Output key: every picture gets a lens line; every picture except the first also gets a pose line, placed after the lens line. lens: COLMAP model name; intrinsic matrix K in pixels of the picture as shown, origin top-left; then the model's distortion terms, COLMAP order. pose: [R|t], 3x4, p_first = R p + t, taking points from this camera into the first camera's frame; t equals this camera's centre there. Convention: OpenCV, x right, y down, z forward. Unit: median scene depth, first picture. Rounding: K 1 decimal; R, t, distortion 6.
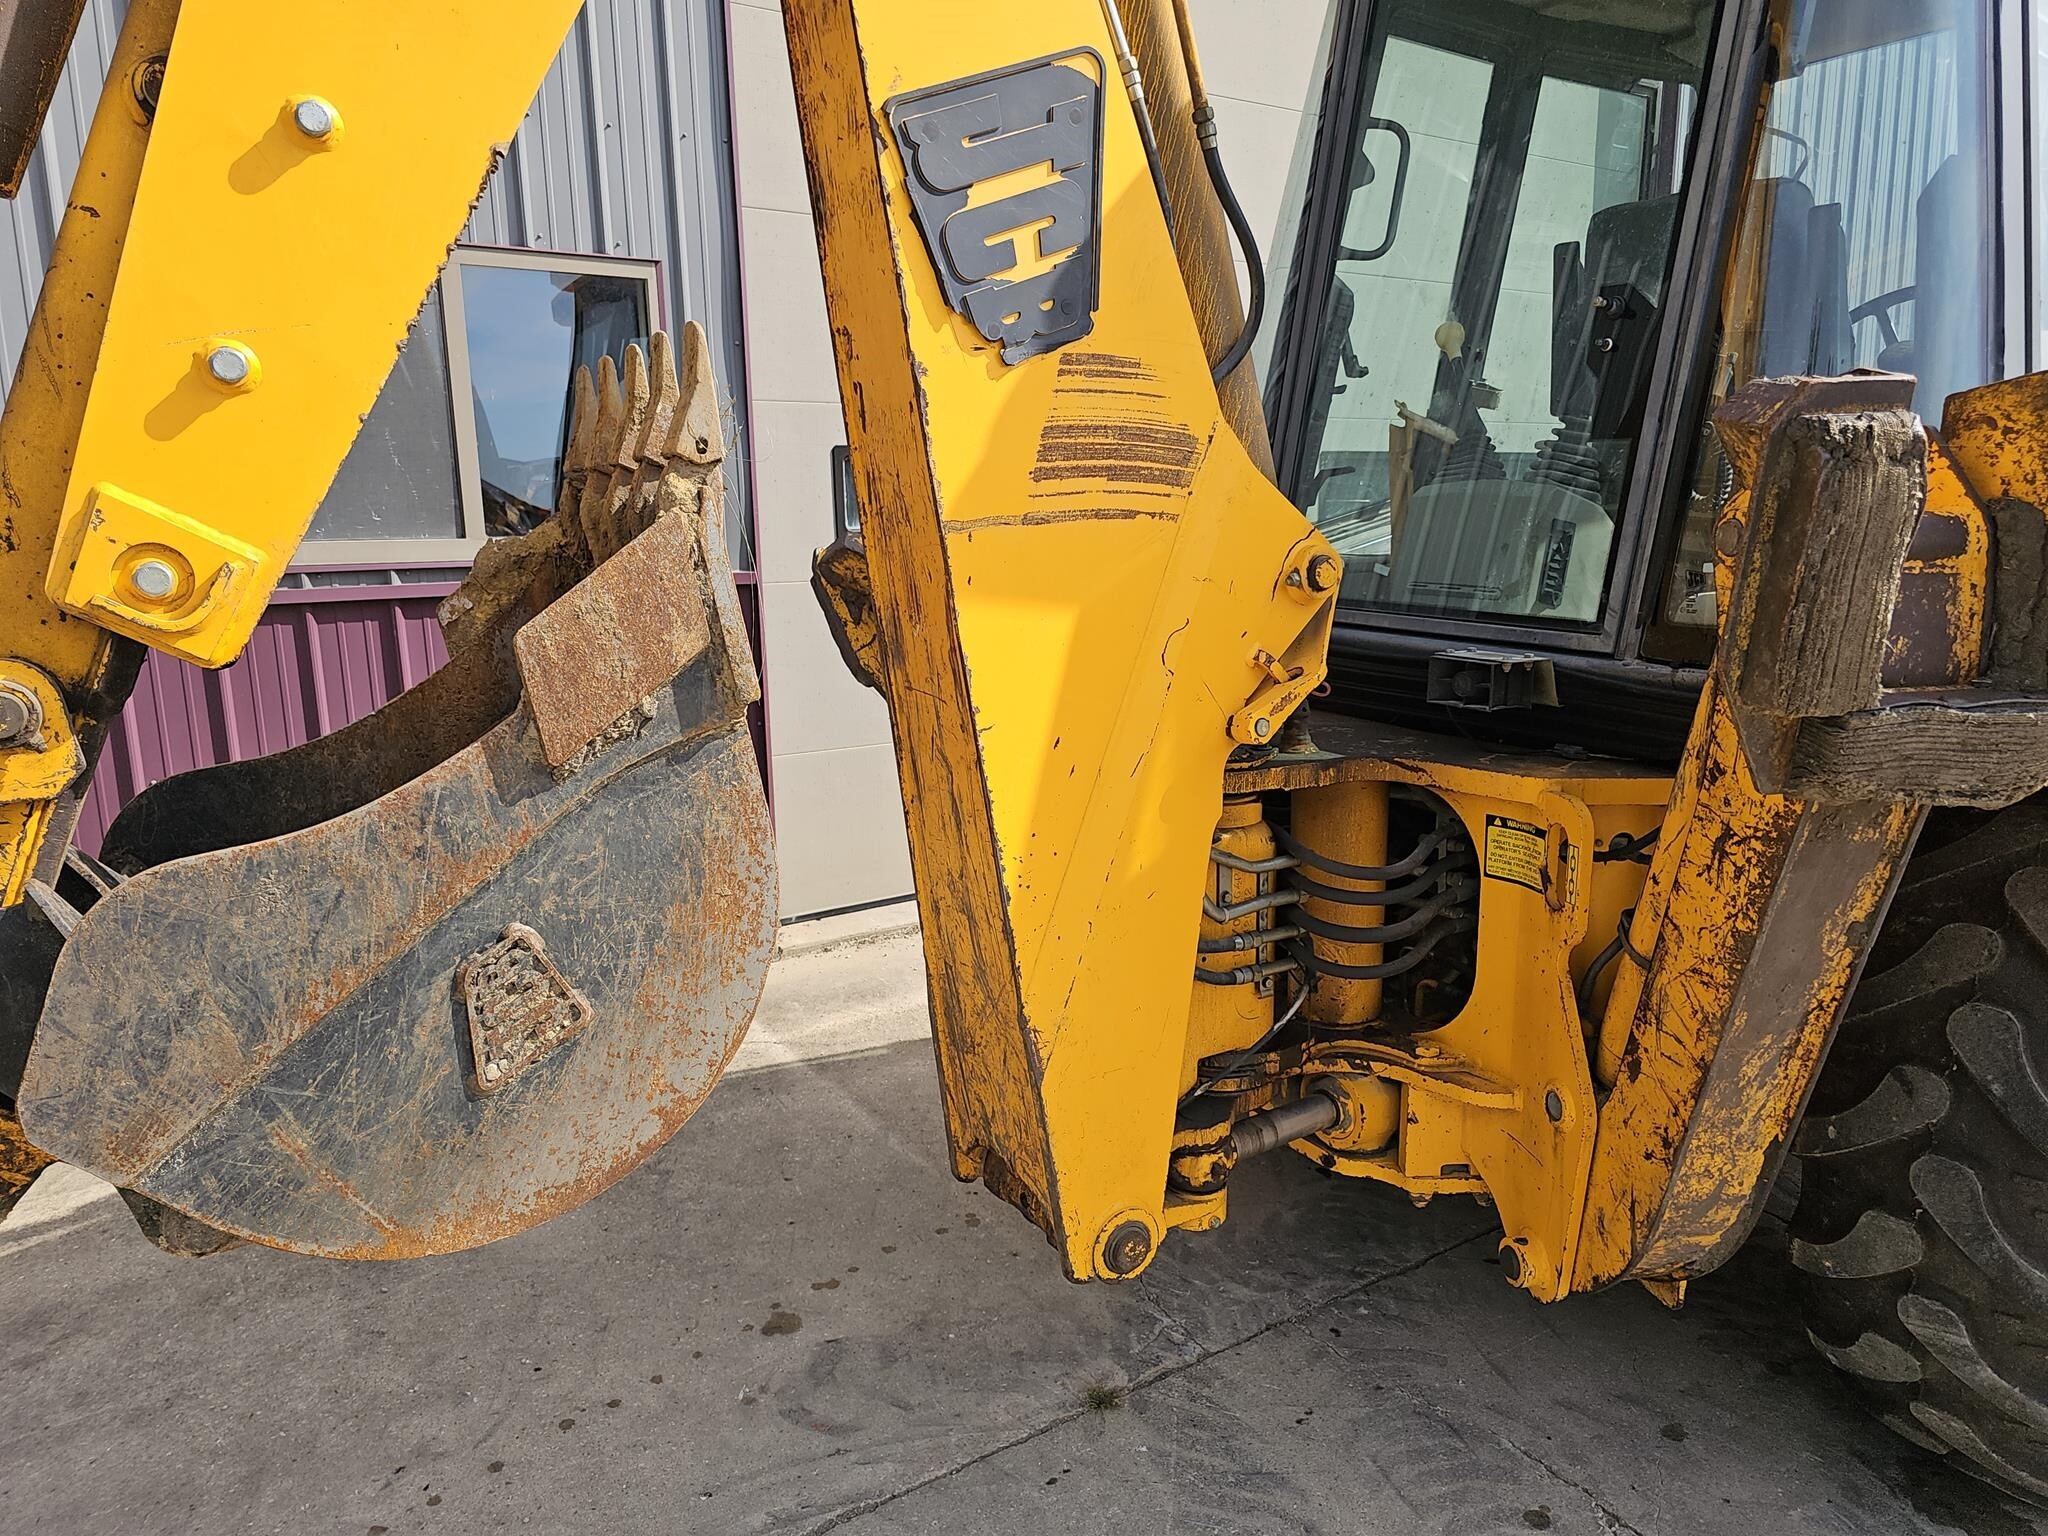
lens RADIAL K [[1419.4, 0, 1019.7], [0, 1419.4, 768.0], [0, 0, 1]] dist [0.066788, -0.070498]
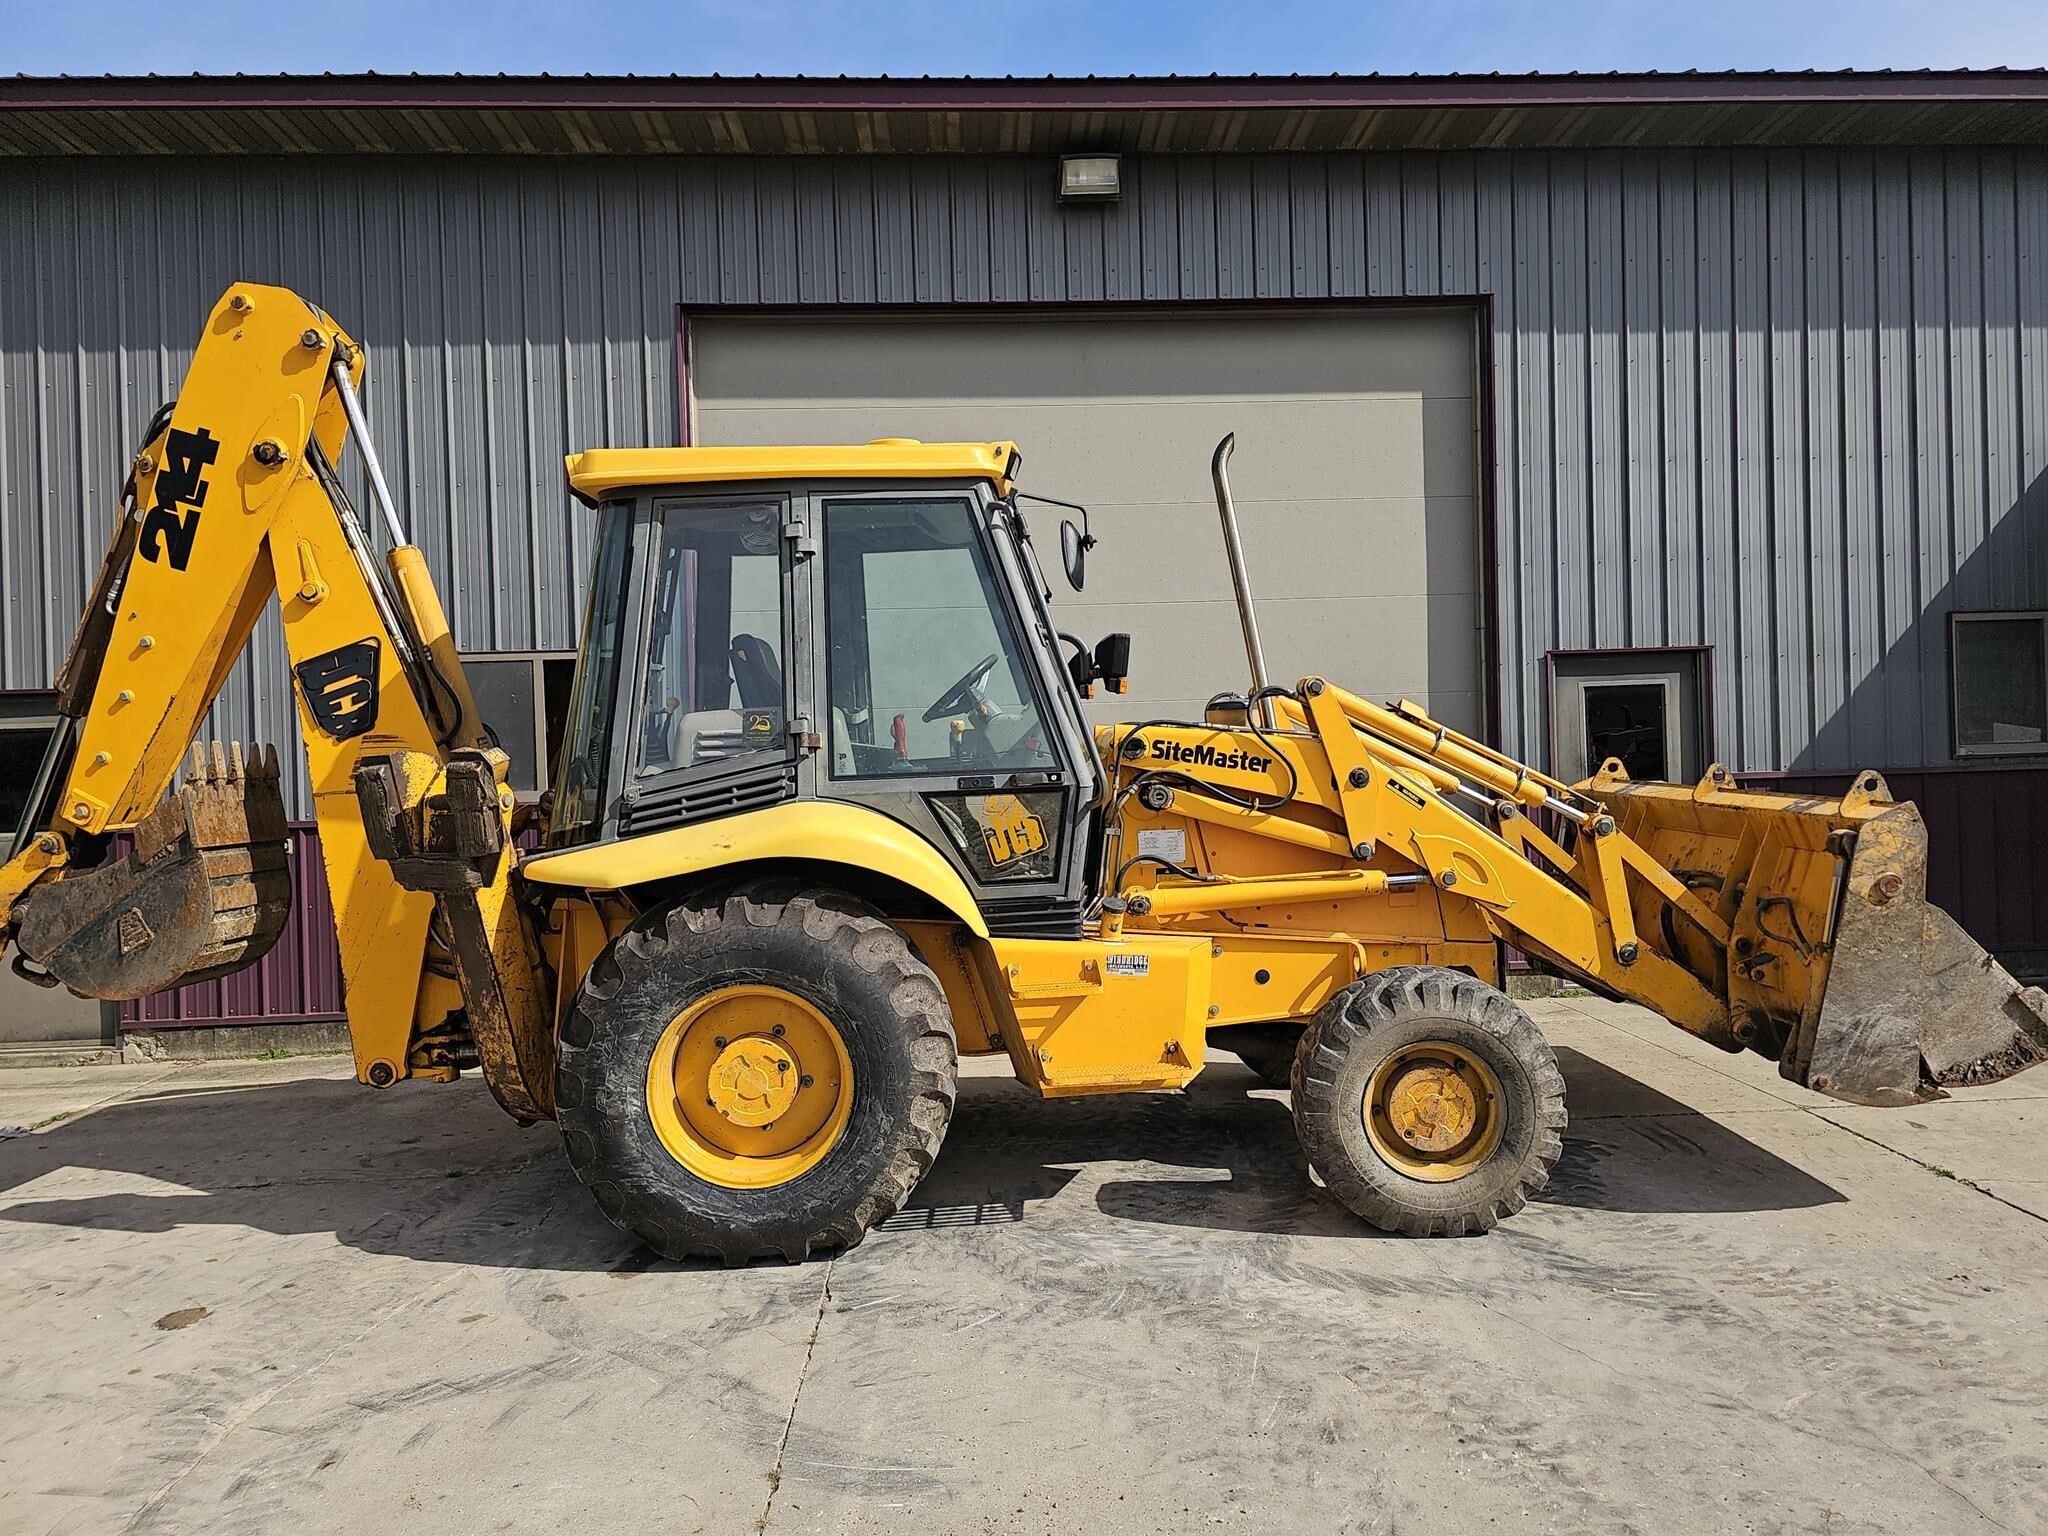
lens RADIAL K [[1413.6, 0, 1028.7], [0, 1413.6, 758.7], [0, 0, 1]] dist [0.068977, -0.072006]
pose [[0.879251, -0.007983, -0.476292, 2.291797], [-0.067541, 0.987669, -0.141238, 0.067414], [0.471546, 0.156352, 0.867870, -0.776985]]
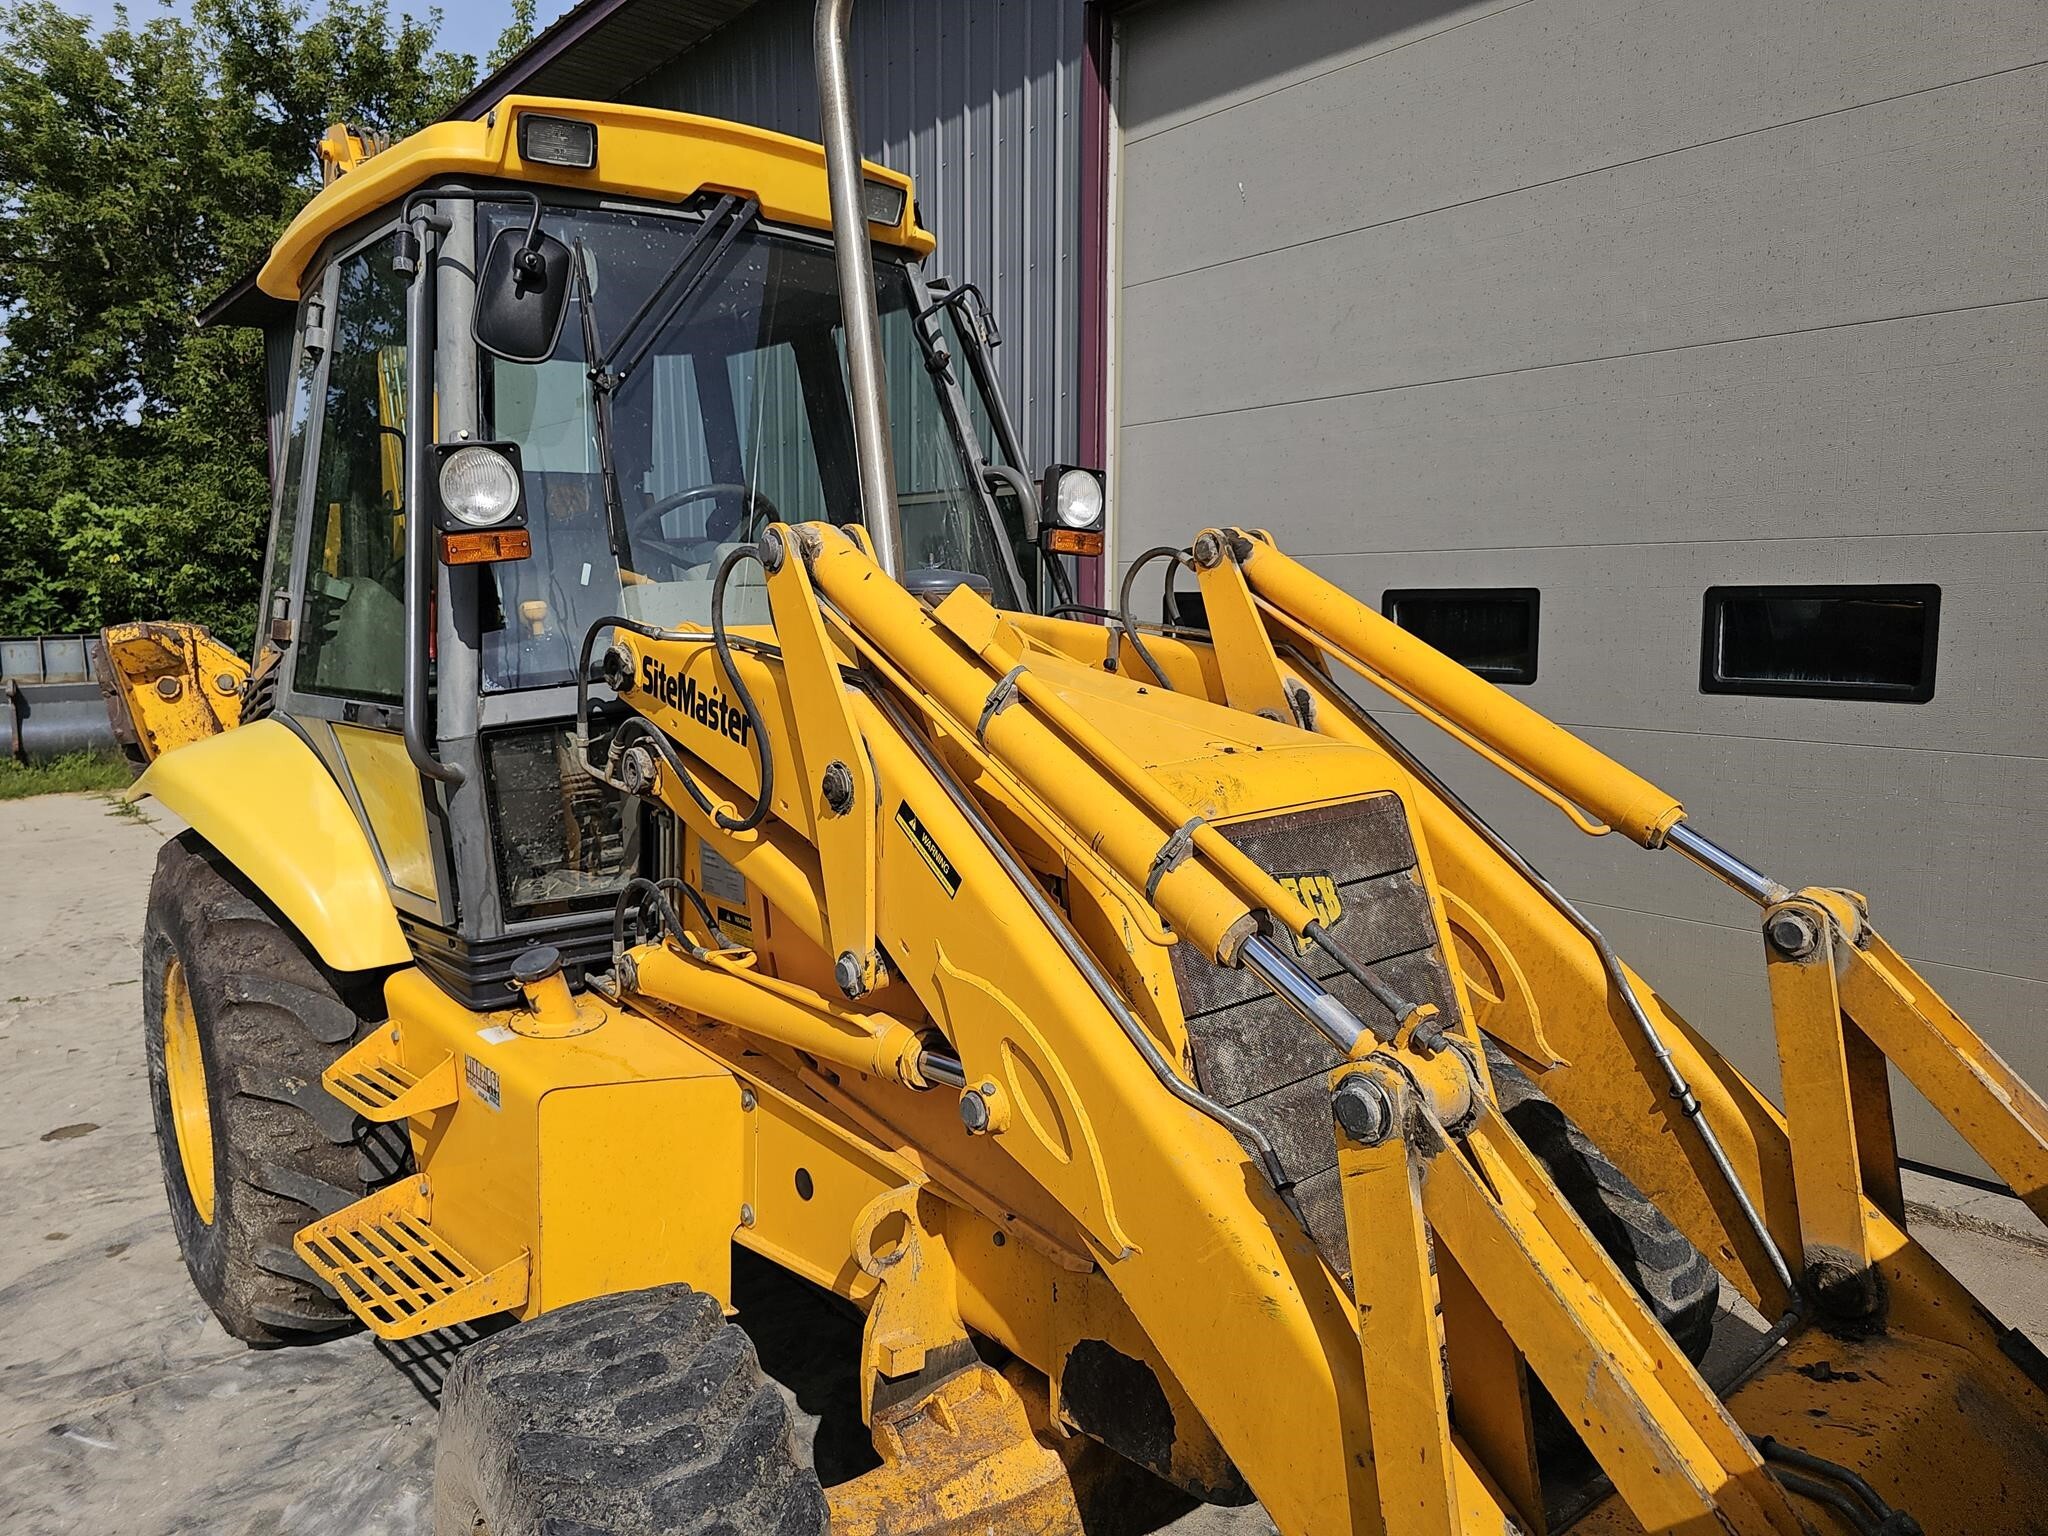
lens RADIAL K [[1419.4, 0, 1019.7], [0, 1419.4, 768.0], [0, 0, 1]] dist [0.066788, -0.070498]
pose [[0.131608, 0.129278, -0.982836, 2.578463], [-0.175552, 0.978829, 0.105243, -0.413997], [0.975634, 0.158688, 0.151516, 1.575020]]
